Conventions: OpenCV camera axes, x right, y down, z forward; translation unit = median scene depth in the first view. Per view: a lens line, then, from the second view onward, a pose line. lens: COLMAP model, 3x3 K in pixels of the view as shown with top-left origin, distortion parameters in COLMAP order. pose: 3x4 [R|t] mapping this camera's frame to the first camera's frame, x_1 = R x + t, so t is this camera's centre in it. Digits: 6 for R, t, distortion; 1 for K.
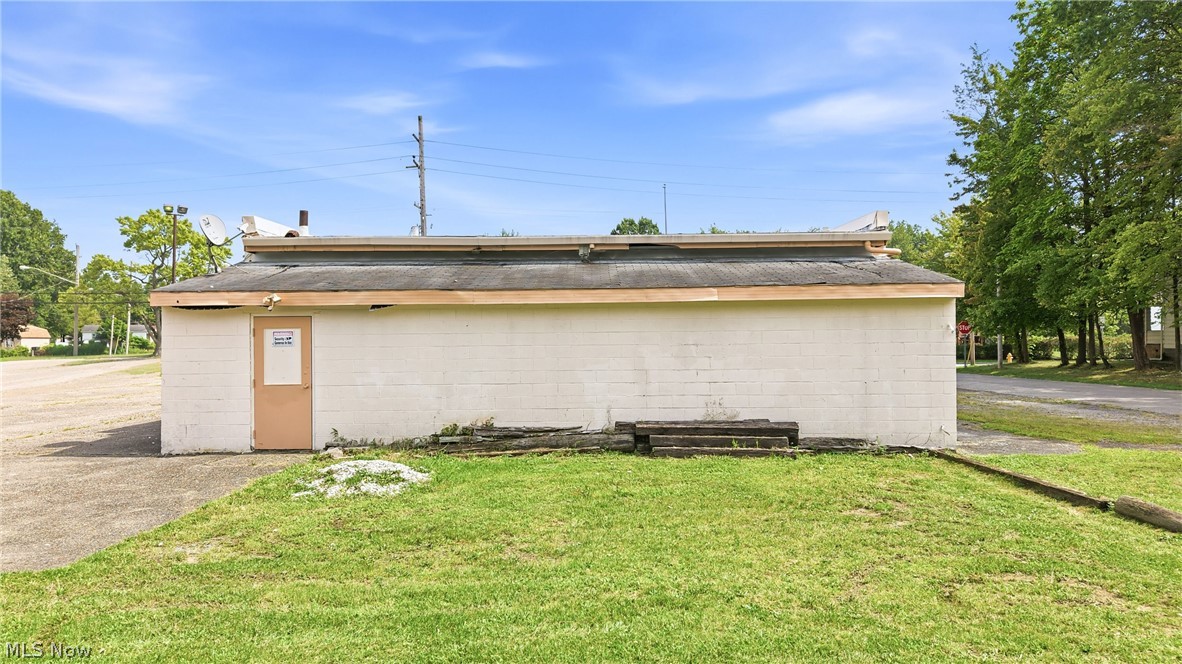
lens RADIAL K [[774.9, 0, 591.0], [0, 774.9, 332.0], [0, 0, 1]] dist [0.129883, -0.177224]
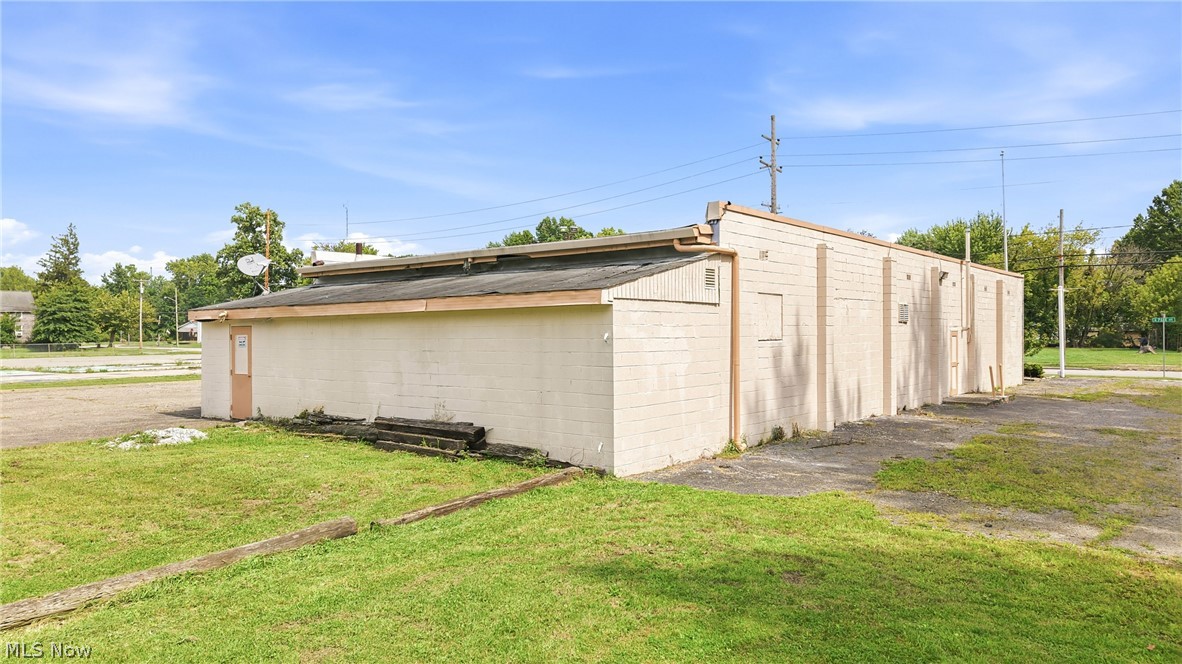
lens RADIAL K [[774.9, 0, 591.0], [0, 774.9, 332.0], [0, 0, 1]] dist [0.129883, -0.177224]
pose [[0.785315, 0.002367, -0.619092, 0.990783], [0.002005, 0.999978, 0.006366, -0.016921], [0.619094, -0.006240, 0.785292, 0.276307]]
